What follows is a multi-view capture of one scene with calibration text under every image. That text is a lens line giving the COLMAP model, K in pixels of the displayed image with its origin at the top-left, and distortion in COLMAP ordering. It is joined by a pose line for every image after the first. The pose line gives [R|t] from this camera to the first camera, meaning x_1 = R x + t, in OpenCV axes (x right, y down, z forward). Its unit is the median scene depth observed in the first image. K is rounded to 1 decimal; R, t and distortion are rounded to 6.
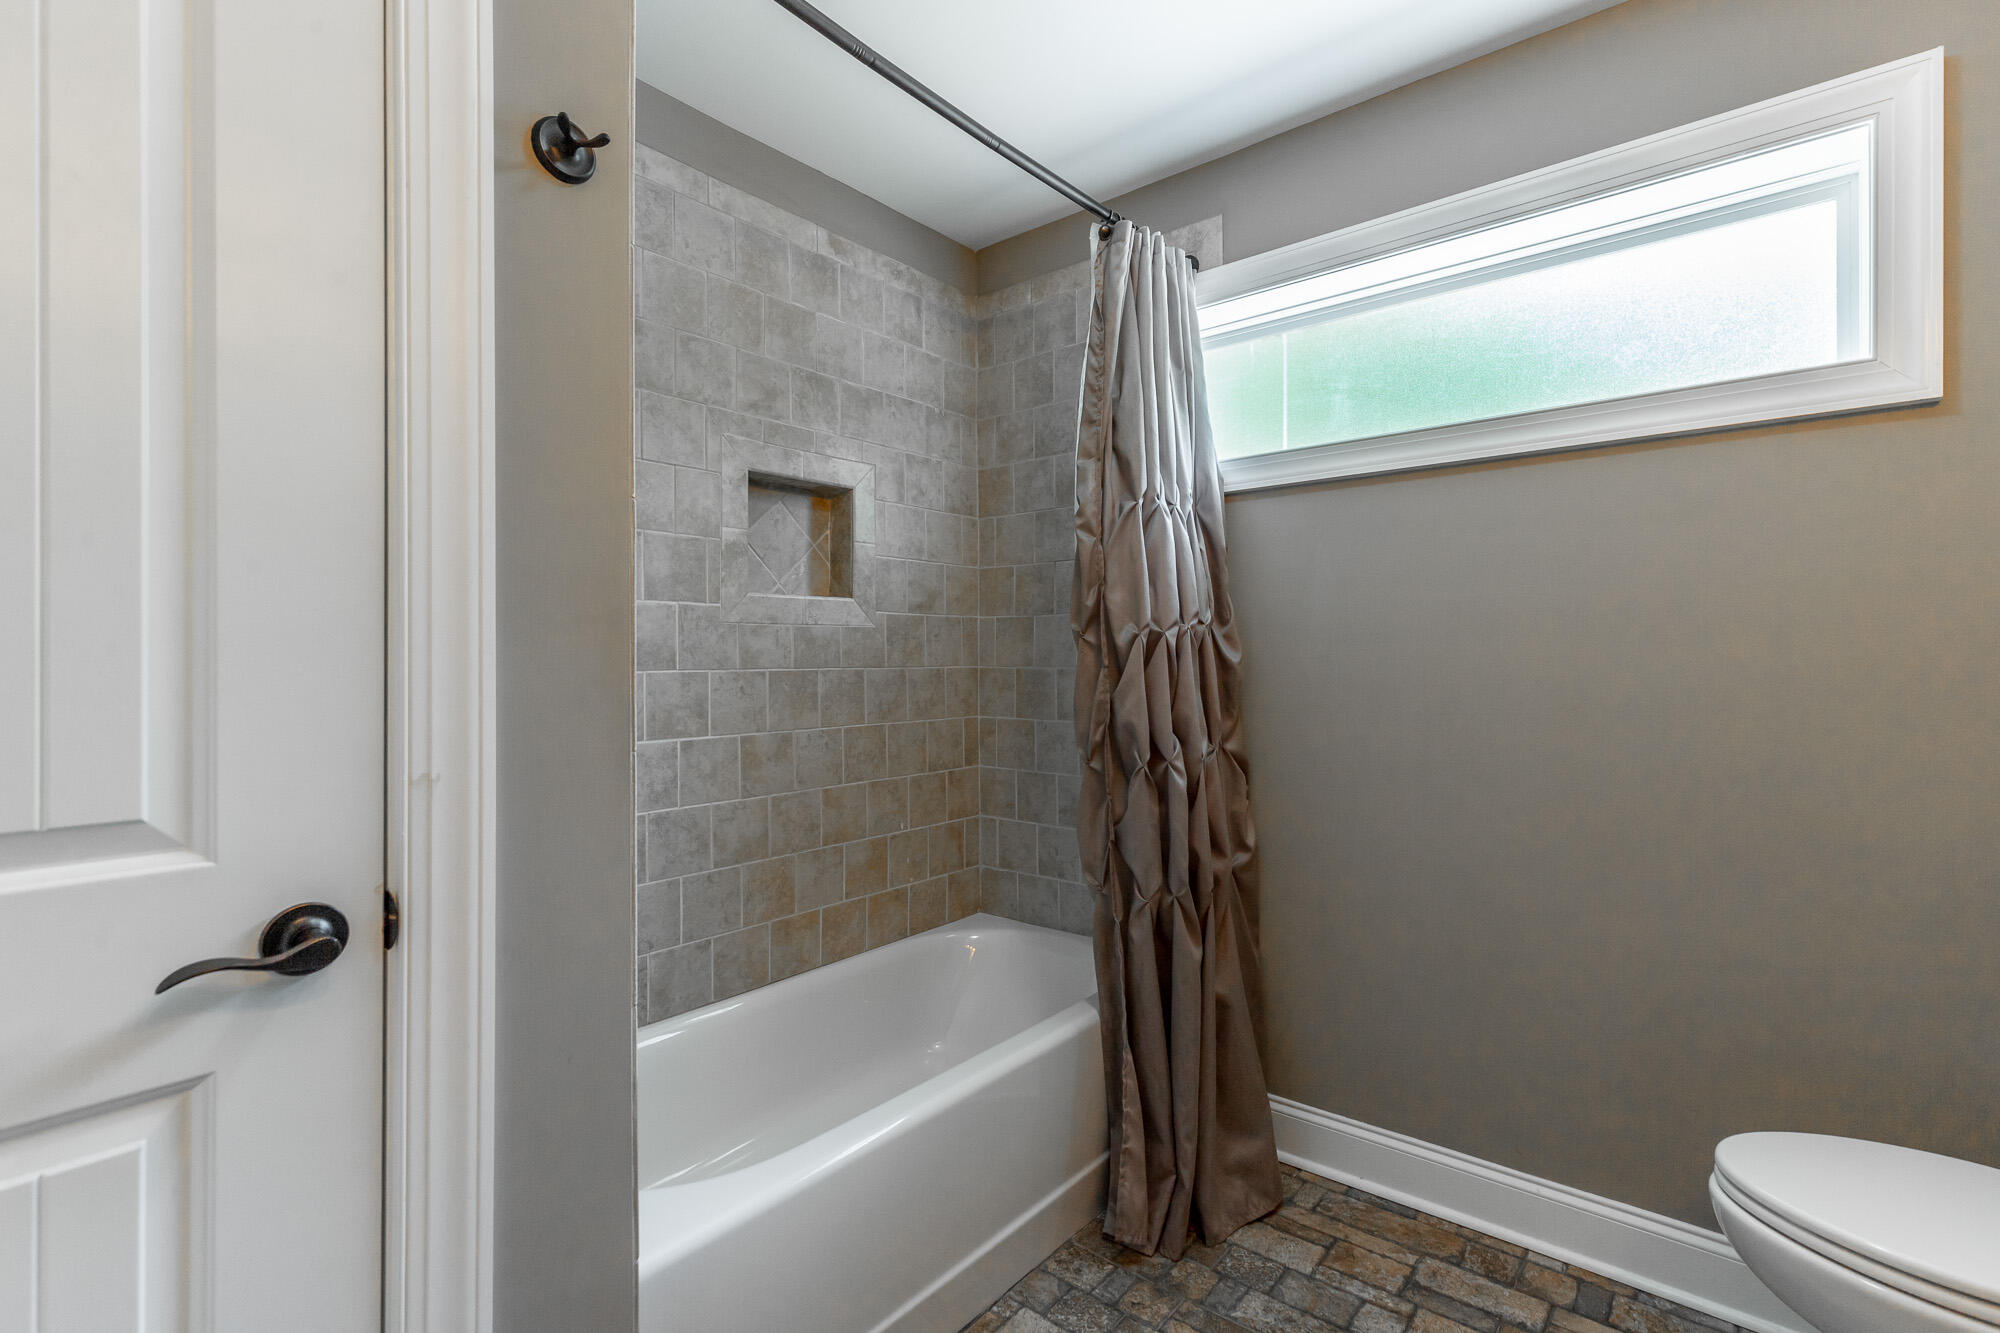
lens RADIAL K [[913.2, 0, 1001.2], [0, 913.2, 657.6], [0, 0, 1]] dist [0.003398, 0.000208]
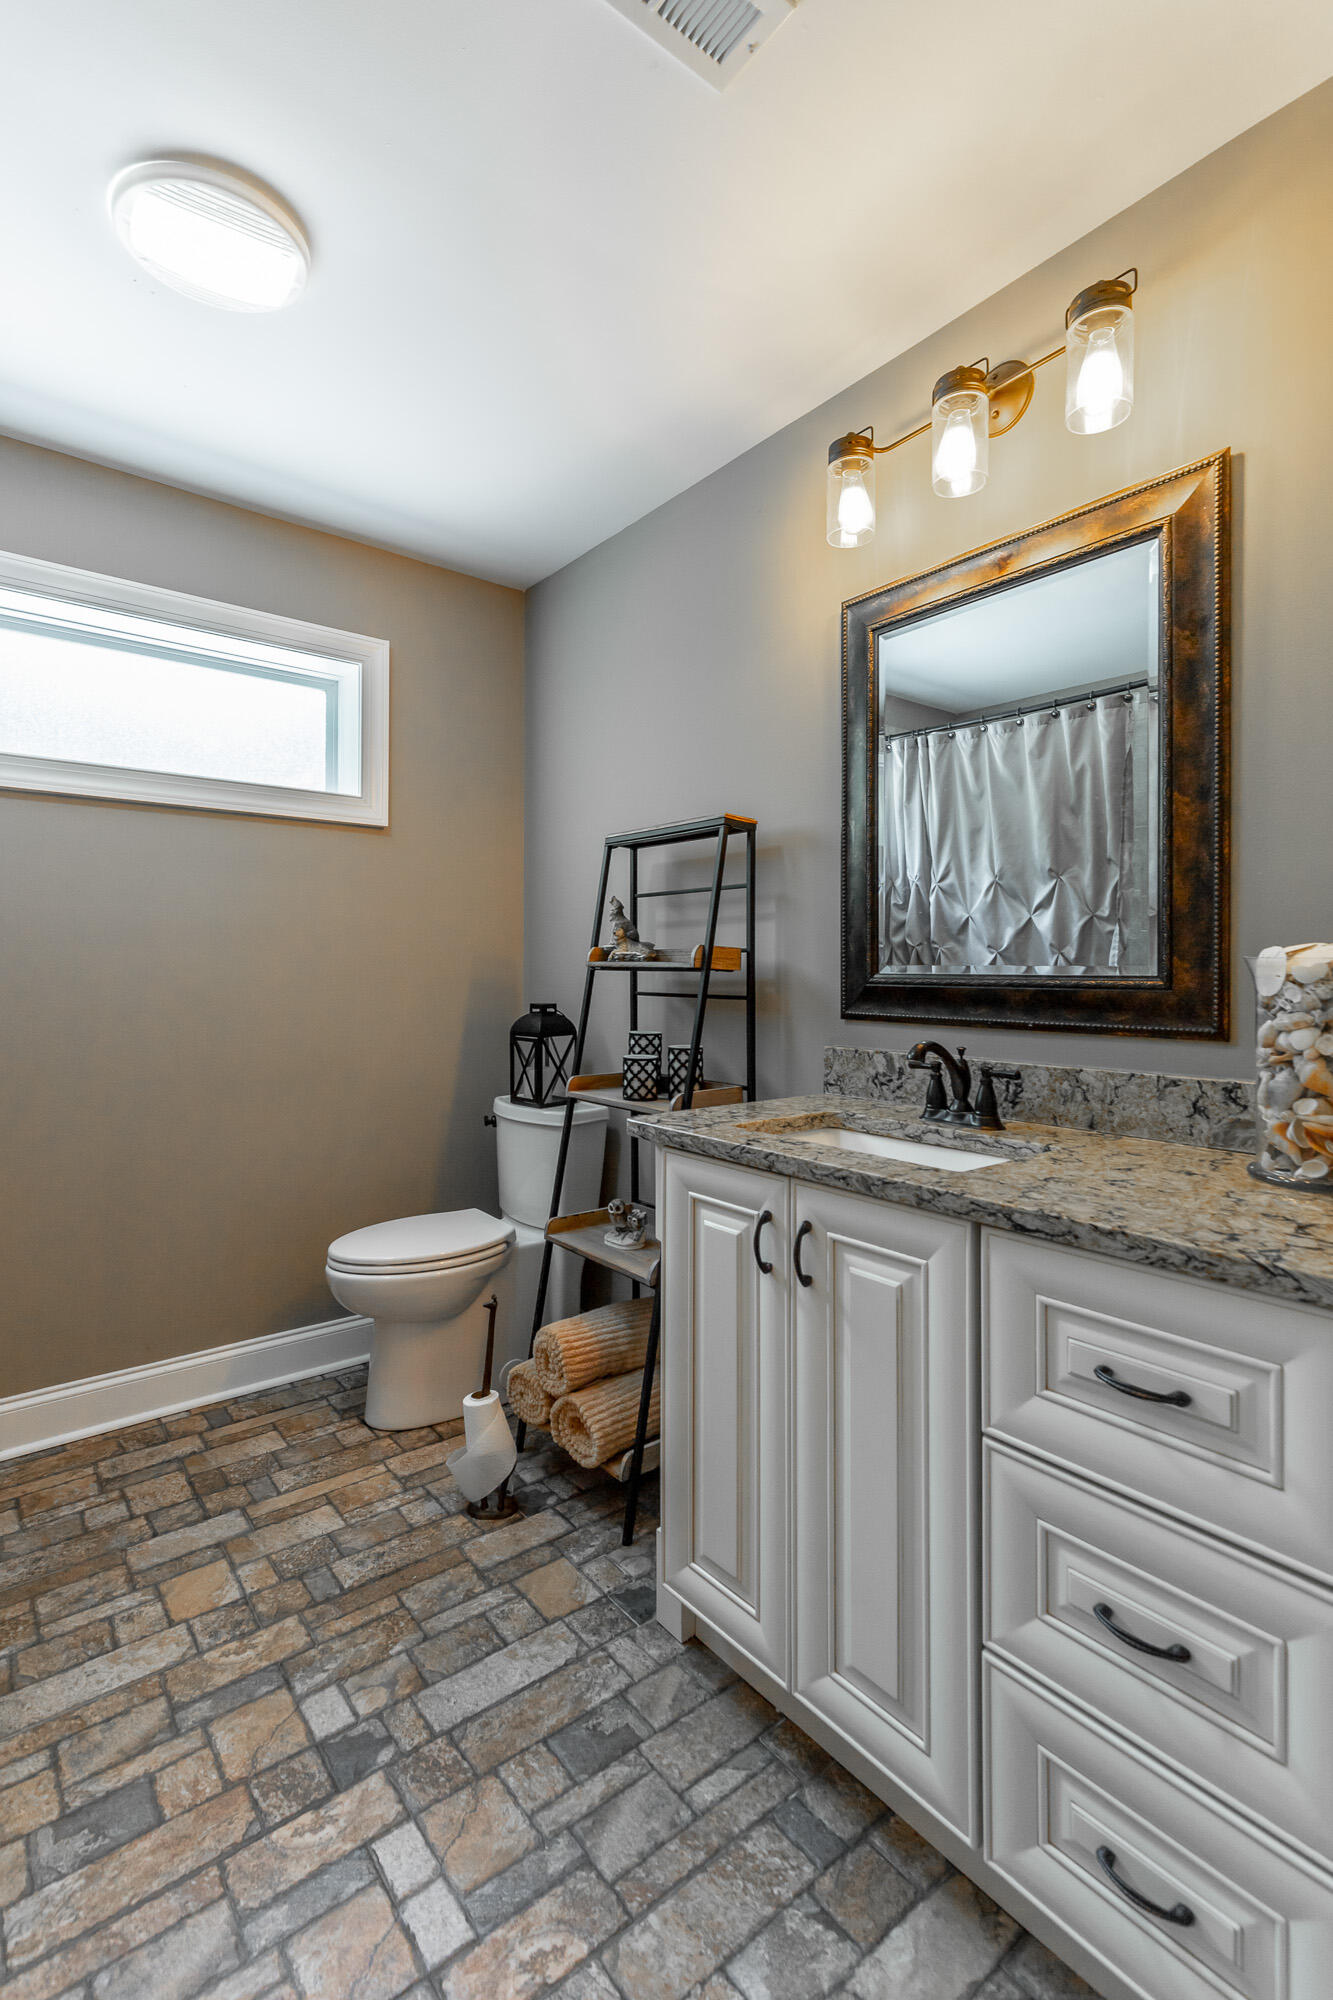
lens RADIAL K [[913.2, 0, 666.6], [0, 913.2, 988.3], [0, 0, 1]] dist [0.003398, 0.000208]
pose [[0.206338, -0.012118, 0.978406, -0.574975], [-0.008168, 0.999867, 0.014107, 0.014443], [-0.978447, -0.010902, 0.206212, 0.038770]]
